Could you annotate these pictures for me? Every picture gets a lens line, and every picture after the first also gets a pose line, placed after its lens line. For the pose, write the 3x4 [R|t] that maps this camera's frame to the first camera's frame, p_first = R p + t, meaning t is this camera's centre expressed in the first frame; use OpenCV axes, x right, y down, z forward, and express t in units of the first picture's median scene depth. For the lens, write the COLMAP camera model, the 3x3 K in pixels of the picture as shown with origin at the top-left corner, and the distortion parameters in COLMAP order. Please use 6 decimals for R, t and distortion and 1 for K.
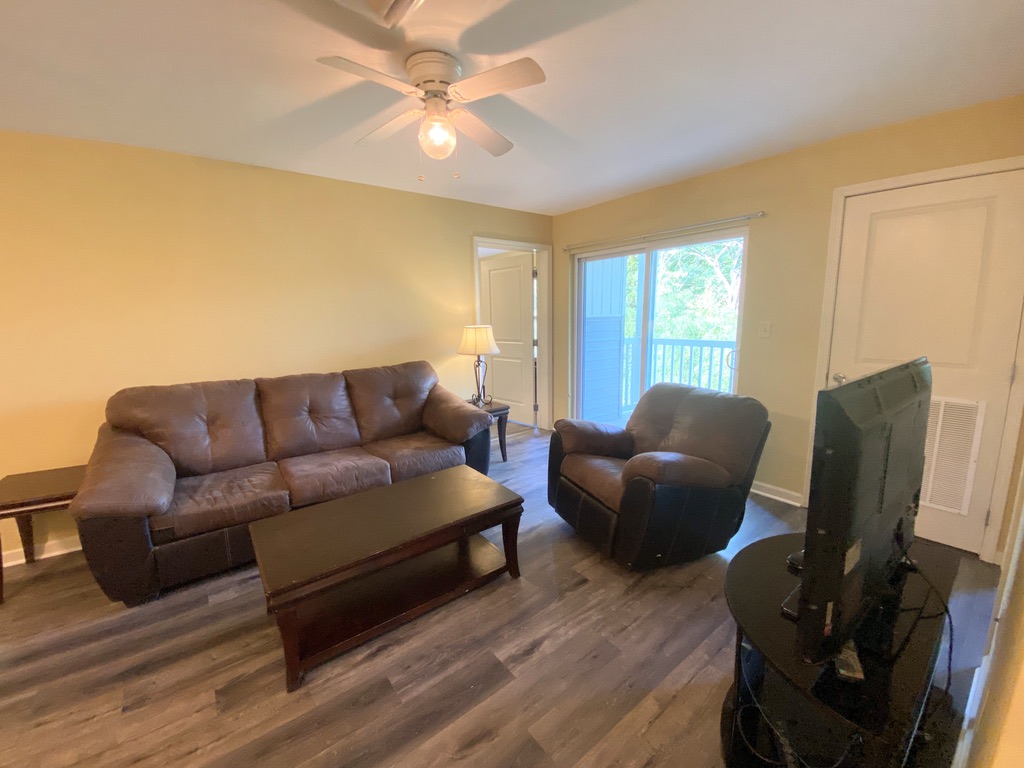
lens RADIAL K [[413.9, 0, 512.0], [0, 413.9, 384.0], [0, 0, 1]] dist [0.001706, -0.014029]
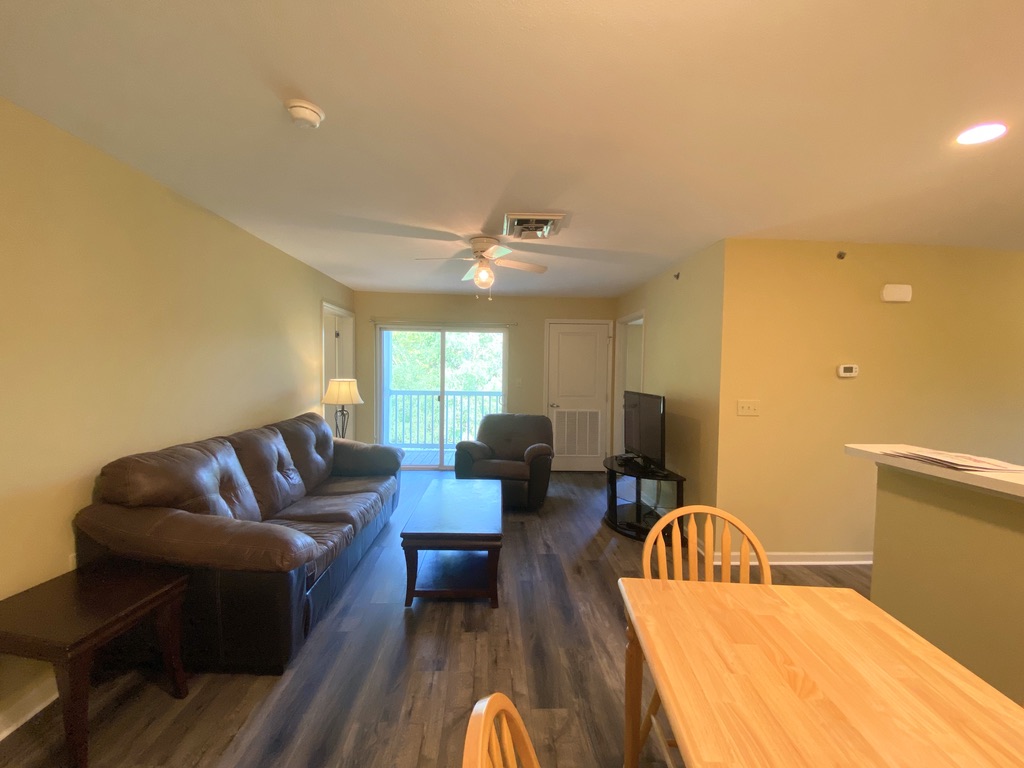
lens RADIAL K [[413.9, 0, 512.0], [0, 413.9, 384.0], [0, 0, 1]] dist [0.001706, -0.014029]
pose [[0.577251, -0.008805, 0.816520, -1.239590], [0.114273, 0.990973, -0.070101, 0.006863], [-0.808532, 0.133772, 0.573046, -0.057297]]
